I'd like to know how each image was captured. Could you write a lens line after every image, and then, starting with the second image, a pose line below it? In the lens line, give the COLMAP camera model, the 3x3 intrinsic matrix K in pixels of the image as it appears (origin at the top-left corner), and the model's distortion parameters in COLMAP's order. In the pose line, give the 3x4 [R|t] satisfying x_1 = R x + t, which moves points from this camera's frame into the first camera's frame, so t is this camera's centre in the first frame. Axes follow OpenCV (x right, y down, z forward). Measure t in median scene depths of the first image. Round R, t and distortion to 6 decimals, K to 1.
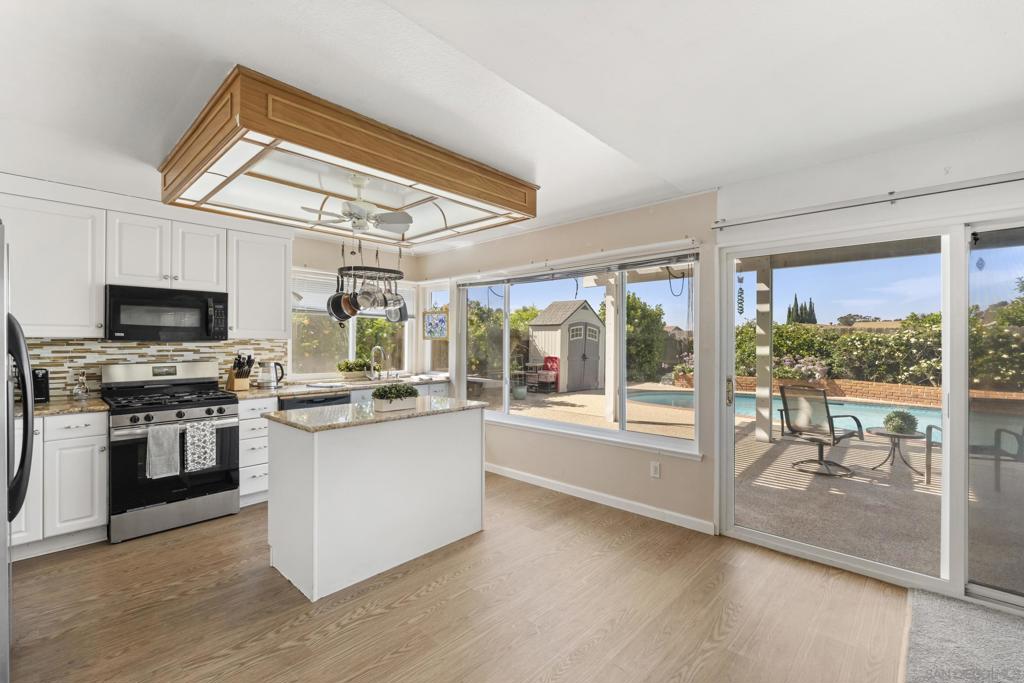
lens RADIAL K [[450.9, 0, 499.4], [0, 450.9, 338.0], [0, 0, 1]] dist [-0.004567, 0.000538]
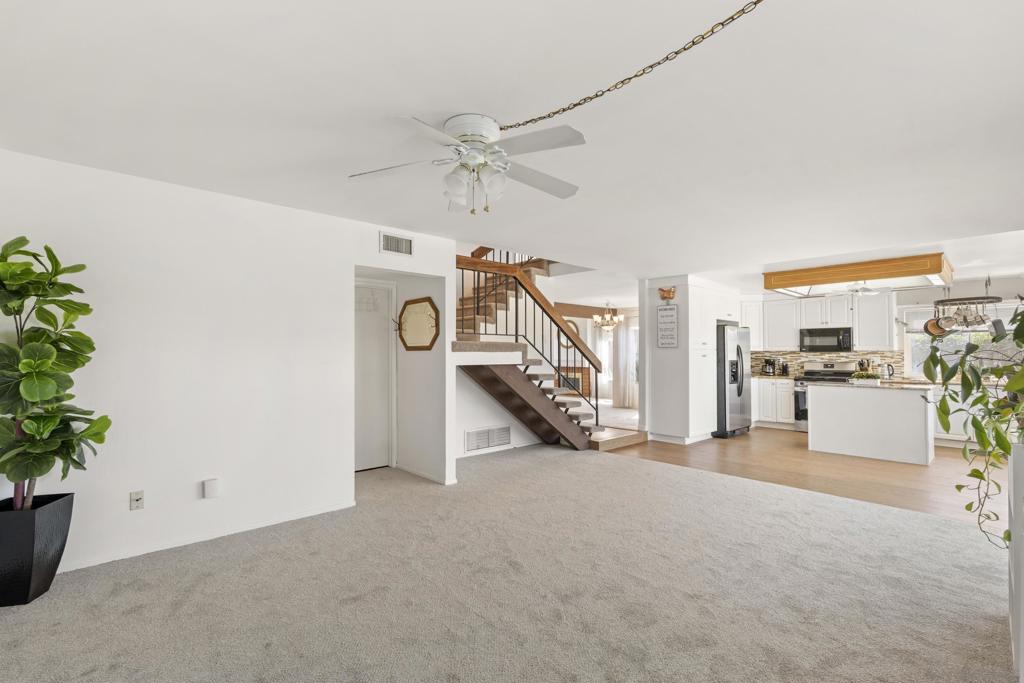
lens RADIAL K [[450.9, 0, 512.4], [0, 450.9, 338.7], [0, 0, 1]] dist [-0.004567, 0.000538]
pose [[-0.069401, -0.040898, -0.996750, 1.427803], [0.005519, 0.999128, -0.041380, 0.022104], [0.997574, -0.008372, -0.069115, -0.333254]]
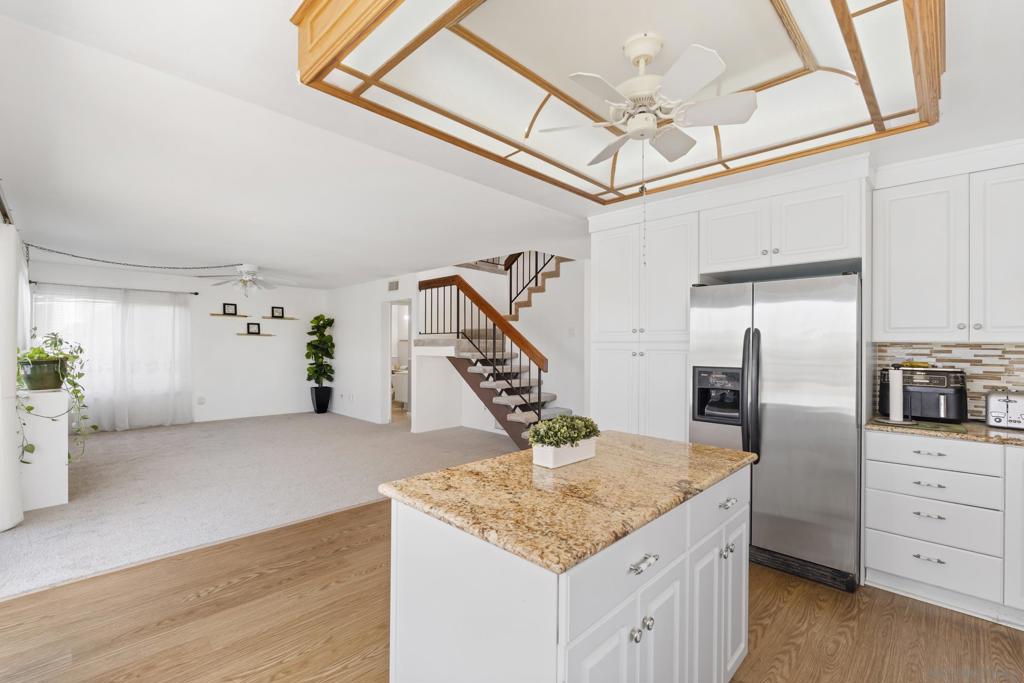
lens RADIAL K [[450.9, 0, 513.8], [0, 450.9, 341.5], [0, 0, 1]] dist [-0.004567, 0.000538]
pose [[-0.999889, -0.012335, 0.008302, -0.133152], [-0.012453, 0.999820, -0.014323, 0.008414], [-0.008124, -0.014425, -0.999863, 1.212376]]
